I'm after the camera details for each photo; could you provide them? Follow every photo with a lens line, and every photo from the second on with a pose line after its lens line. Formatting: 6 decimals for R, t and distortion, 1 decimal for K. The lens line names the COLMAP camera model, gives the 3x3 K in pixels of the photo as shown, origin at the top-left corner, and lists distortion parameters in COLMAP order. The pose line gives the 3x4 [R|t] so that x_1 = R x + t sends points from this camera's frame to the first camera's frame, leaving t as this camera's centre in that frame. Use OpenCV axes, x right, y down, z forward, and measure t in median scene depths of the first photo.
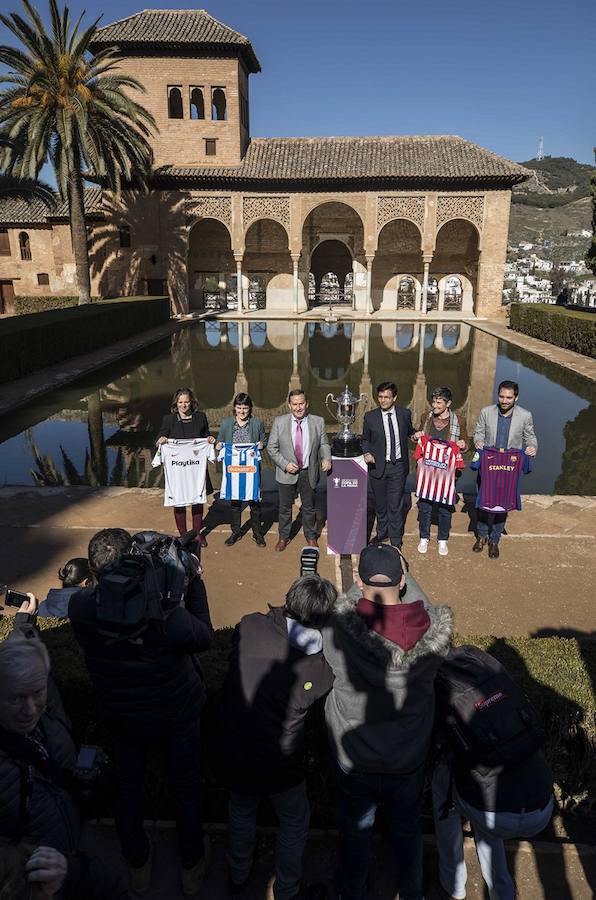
lens RADIAL K [[670.0, 0, 310.0], [0, 670.0, 448.1], [0, 0, 1]] dist [-0.009358, 0.036999]
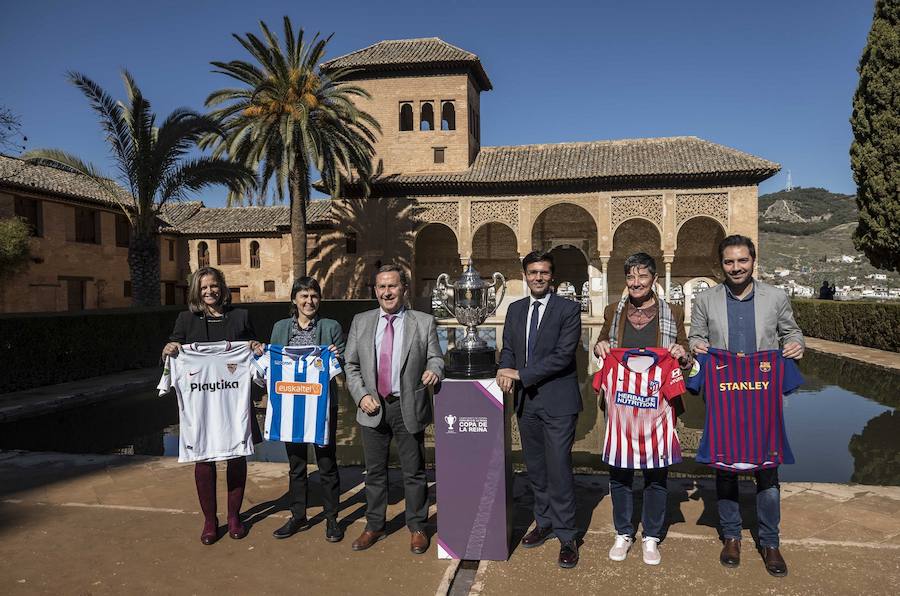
lens RADIAL K [[670.0, 0, 471.0], [0, 670.0, 314.5], [0, 0, 1]] dist [-0.009358, 0.036999]
pose [[0.990611, -0.008579, -0.136439, 0.032749], [-0.025374, 0.969150, -0.245164, 0.024367], [0.134333, 0.246324, 0.959833, 0.103794]]
